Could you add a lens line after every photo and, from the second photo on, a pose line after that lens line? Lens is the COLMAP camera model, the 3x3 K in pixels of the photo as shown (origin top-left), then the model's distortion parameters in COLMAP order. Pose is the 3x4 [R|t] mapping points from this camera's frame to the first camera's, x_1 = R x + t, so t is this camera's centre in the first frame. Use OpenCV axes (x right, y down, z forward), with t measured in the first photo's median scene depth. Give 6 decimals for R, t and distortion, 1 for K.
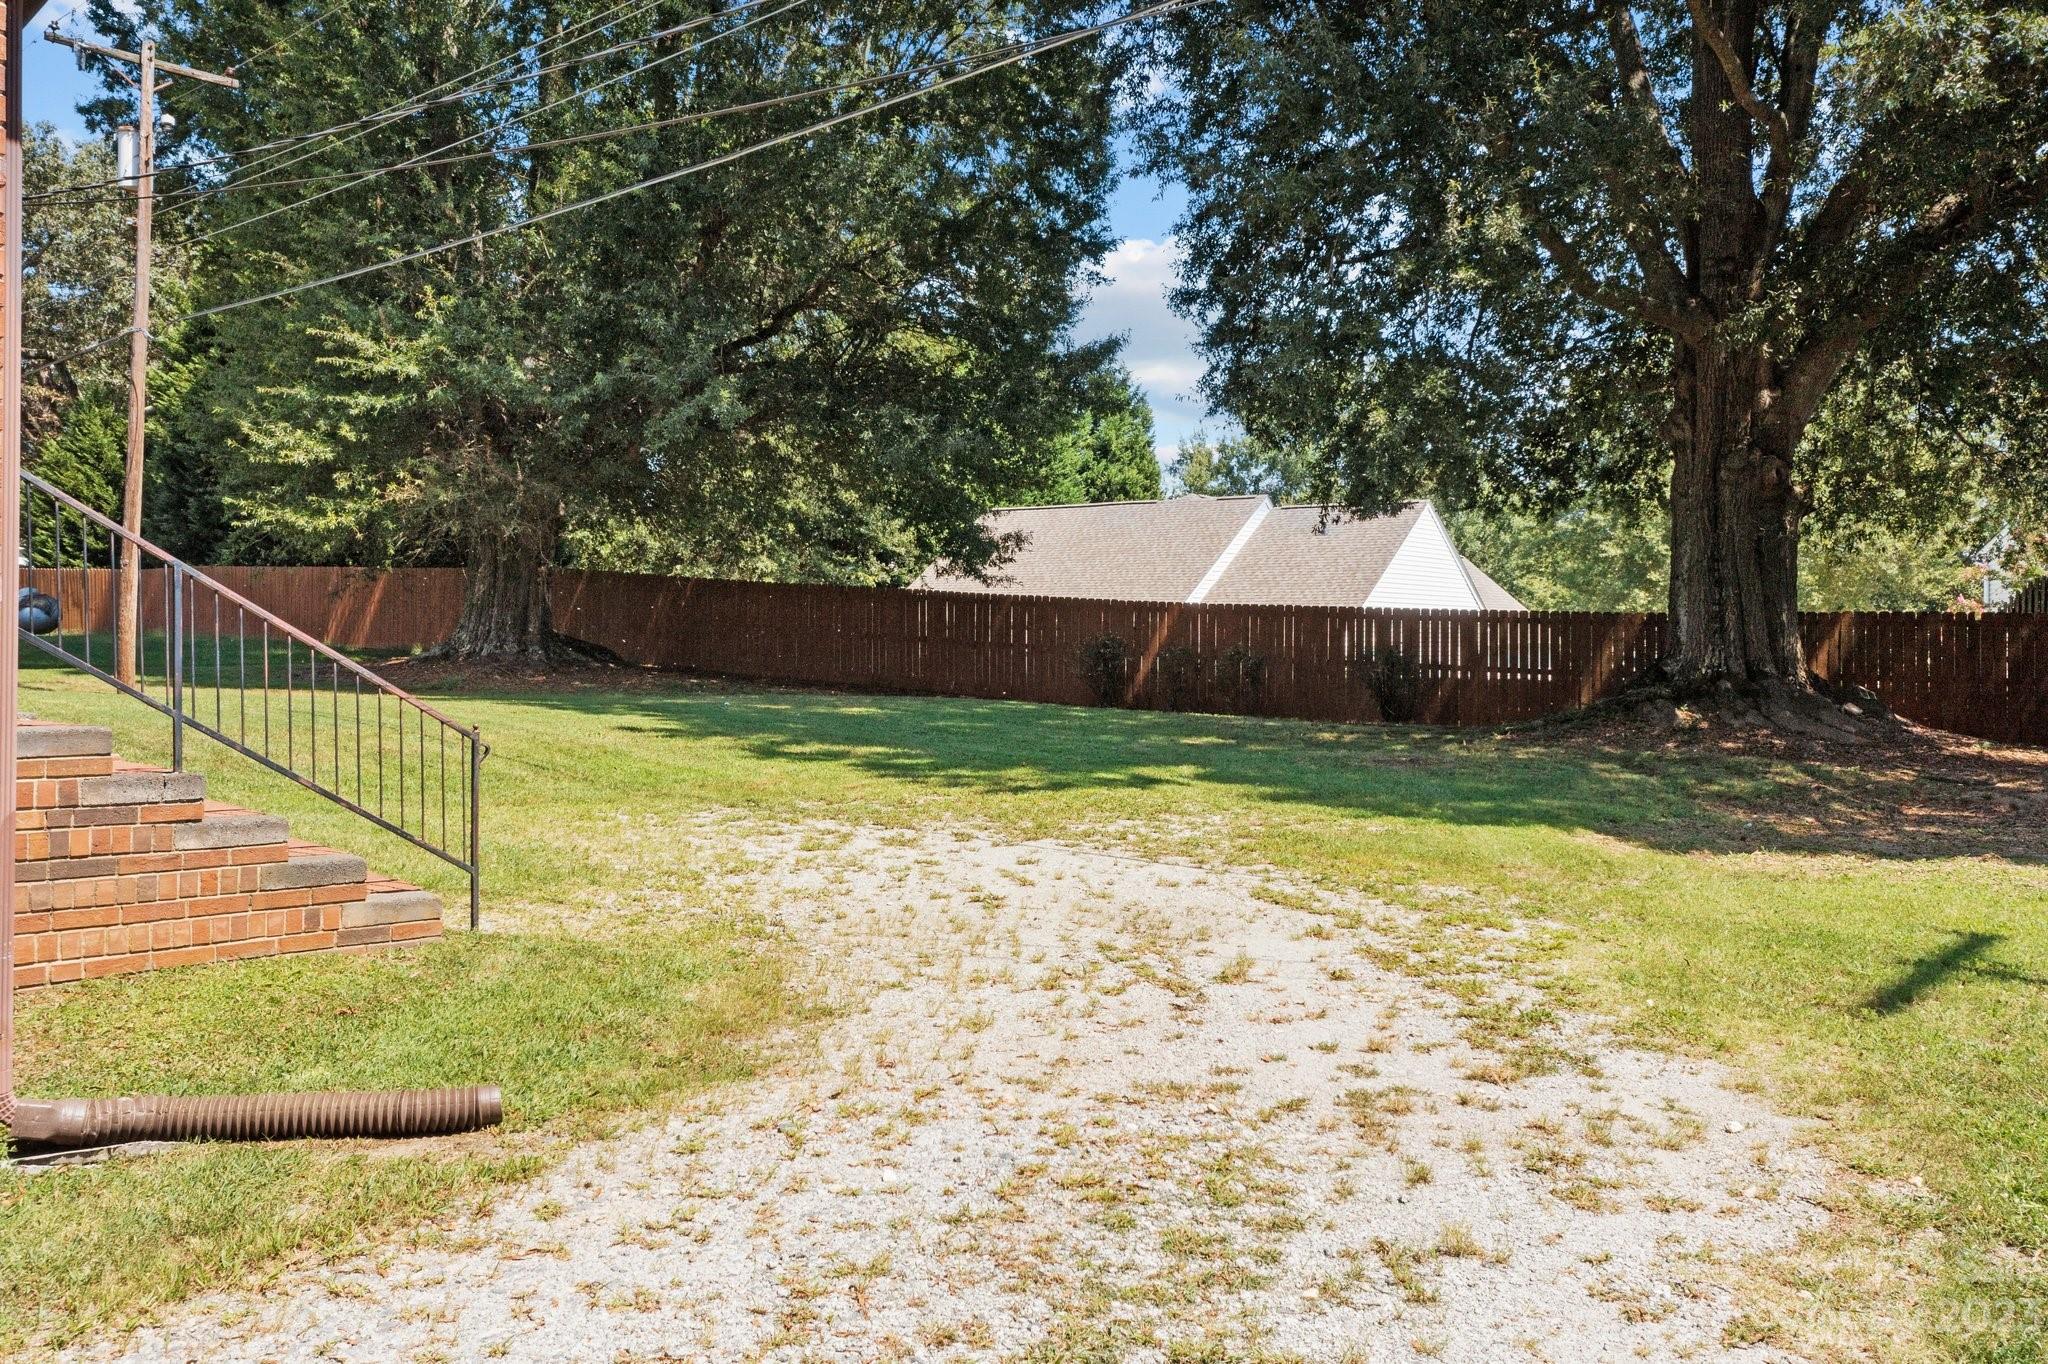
lens RADIAL K [[1635.9, 0, 1024.0], [0, 1635.9, 682.0], [0, 0, 1]] dist [0.005458, 0.004200]
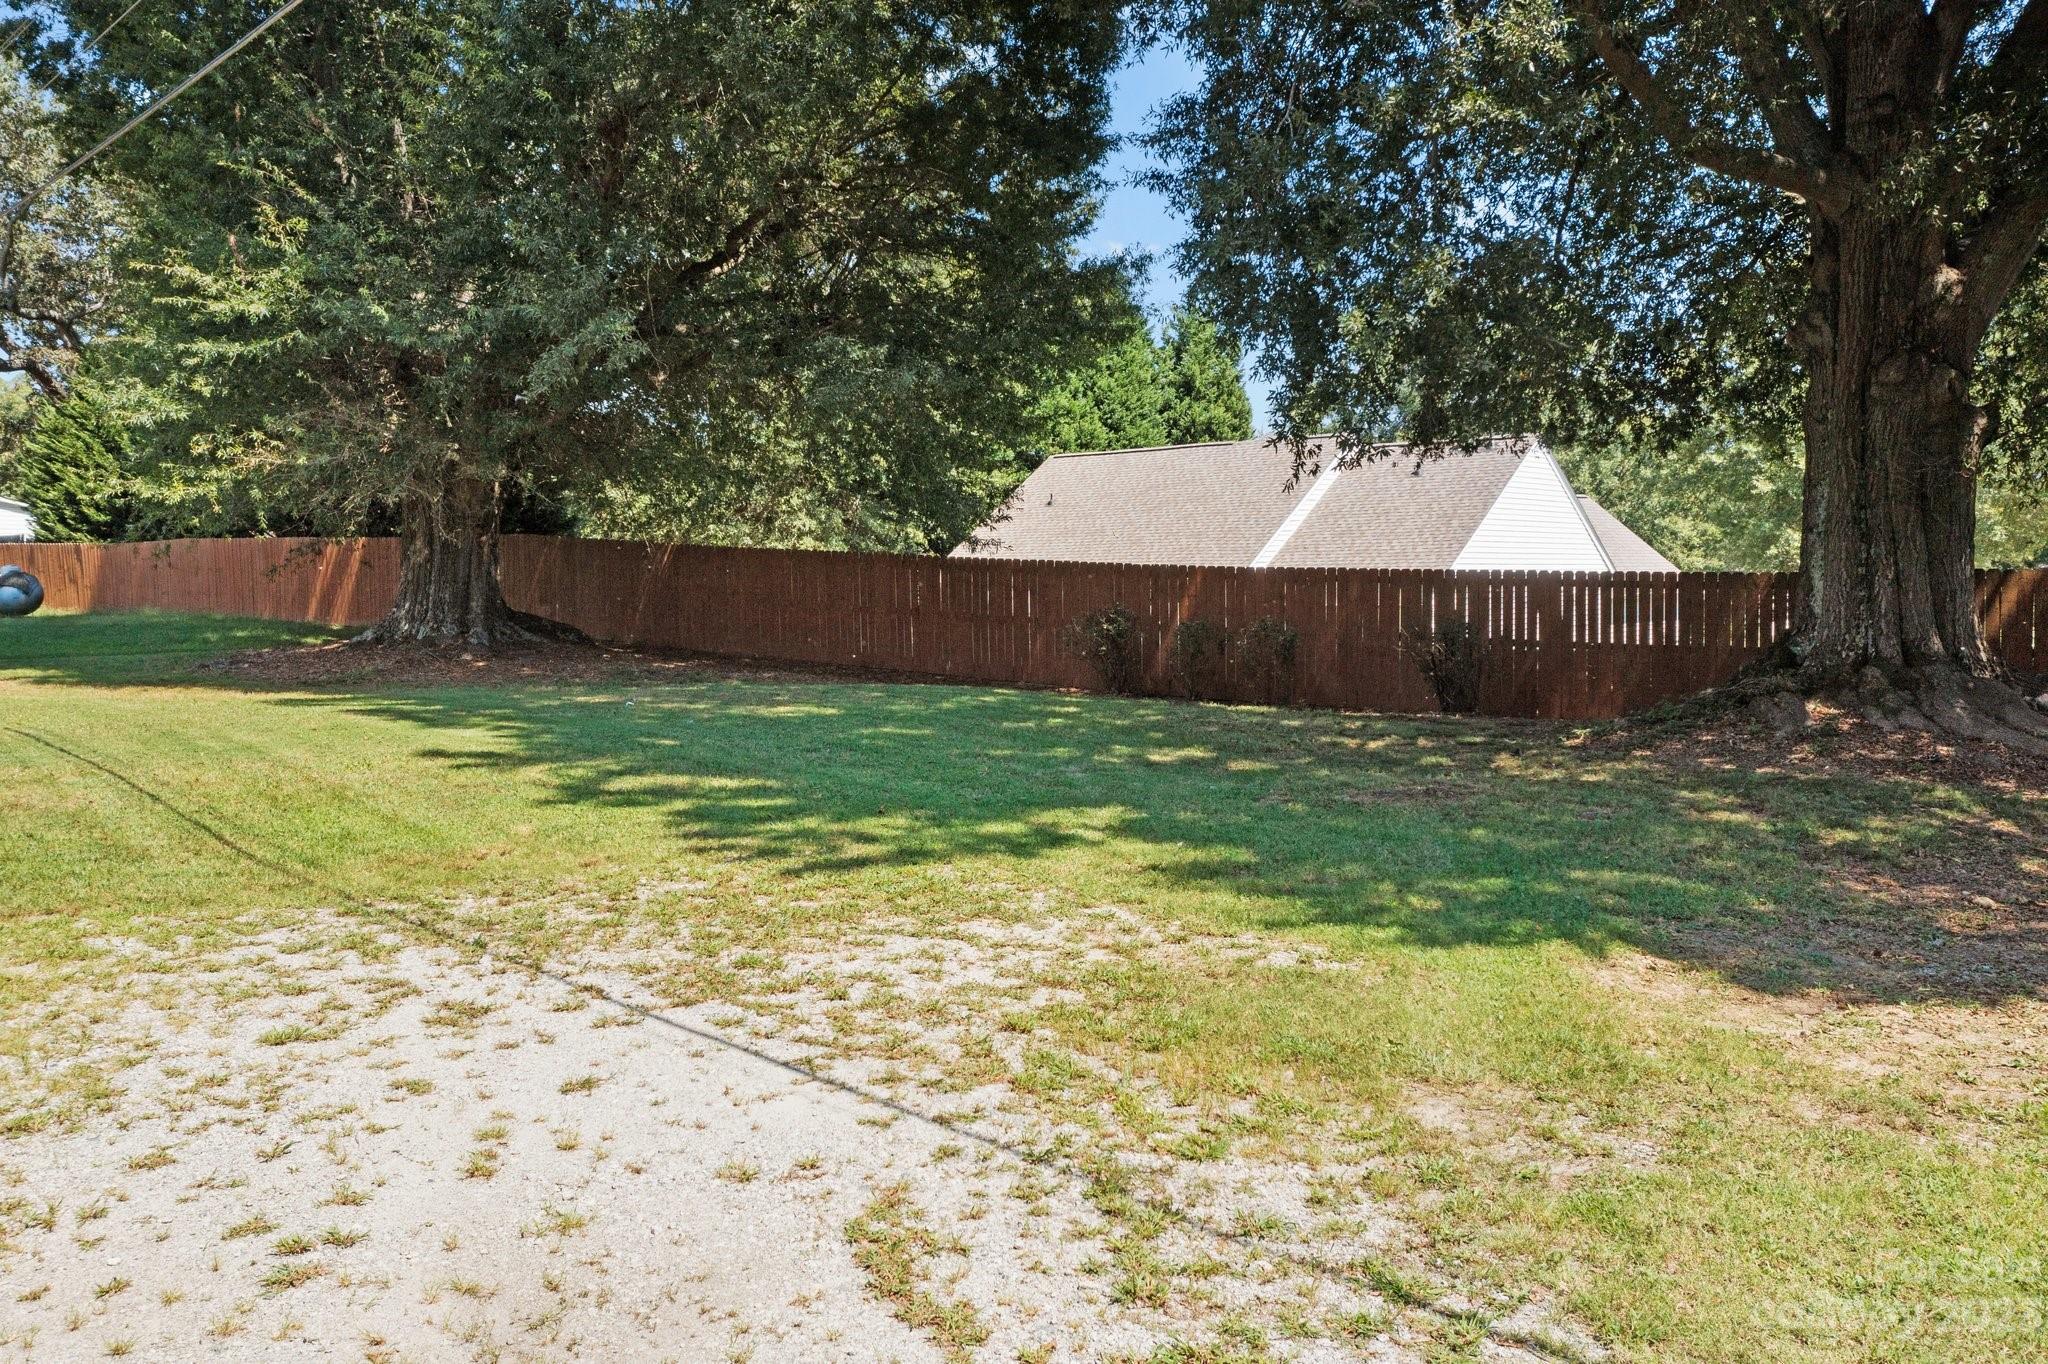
lens RADIAL K [[1667.2, 0, 1017.3], [0, 1667.2, 726.1], [0, 0, 1]] dist [0.000945, 0.004740]
pose [[0.996689, -0.010774, -0.080587, 0.067872], [0.015317, 0.998315, 0.055971, -0.016098], [0.079848, -0.057020, 0.995175, 0.141443]]
